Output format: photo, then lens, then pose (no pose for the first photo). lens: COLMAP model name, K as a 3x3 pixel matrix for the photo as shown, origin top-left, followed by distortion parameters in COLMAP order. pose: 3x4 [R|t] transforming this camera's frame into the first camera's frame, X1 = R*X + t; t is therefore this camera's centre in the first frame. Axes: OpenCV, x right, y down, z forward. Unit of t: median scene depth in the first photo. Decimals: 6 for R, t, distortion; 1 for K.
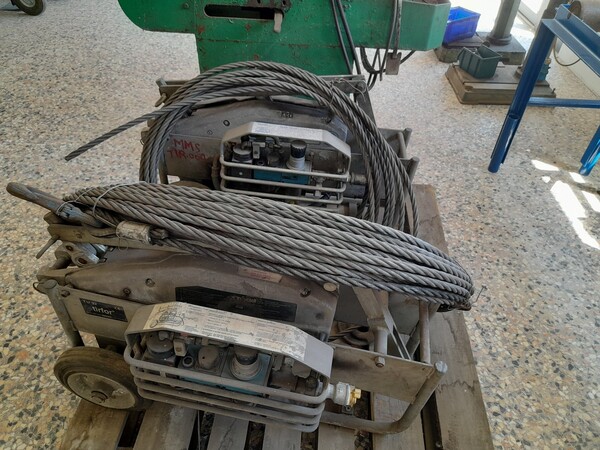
lens RADIAL K [[442.7, 0, 298.0], [0, 442.7, 223.7], [0, 0, 1]] dist [0.018120, -0.014459]
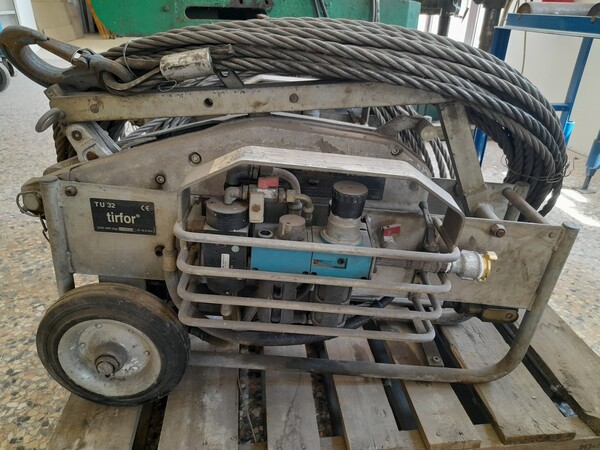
lens RADIAL K [[442.4, 0, 300.0], [0, 442.4, 225.0], [0, 0, 1]] dist [0.008083, 0.002864]
pose [[0.982997, -0.081336, 0.164627, -0.272612], [0.122248, 0.958860, -0.256209, 0.427112], [-0.137015, 0.271978, 0.952499, 0.271703]]
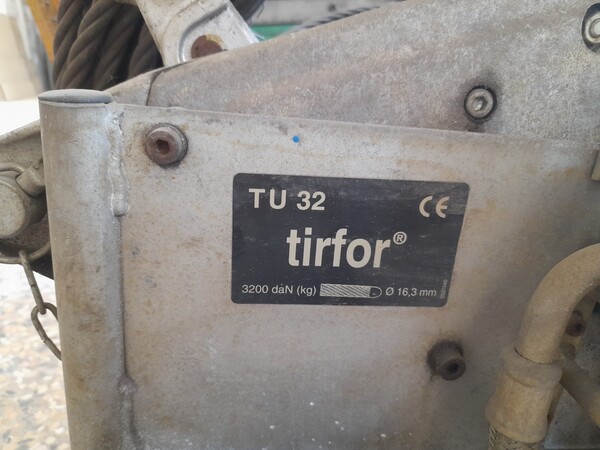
lens RADIAL K [[442.7, 0, 298.0], [0, 442.7, 223.7], [0, 0, 1]] dist [0.018120, -0.014459]
pose [[0.965533, -0.100413, 0.240132, -0.502991], [0.187604, 0.907991, -0.374643, 0.255140], [-0.180419, 0.406780, 0.895533, 0.820808]]
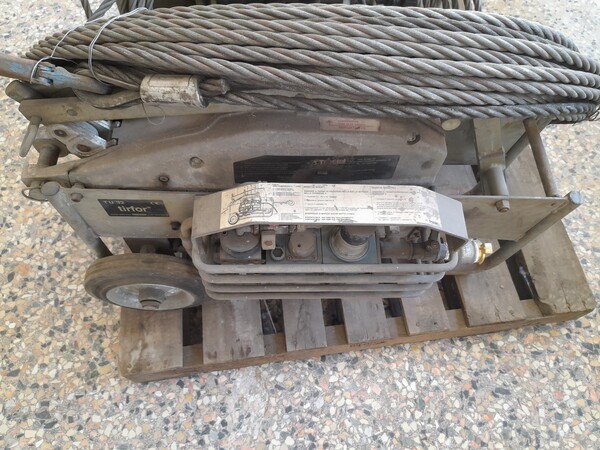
lens RADIAL K [[442.7, 0, 298.0], [0, 442.7, 223.7], [0, 0, 1]] dist [0.018120, -0.014459]
pose [[0.979017, -0.190047, 0.073544, -0.229347], [0.151774, 0.920846, 0.359176, -0.006104], [-0.135983, -0.340477, 0.930368, 0.265367]]
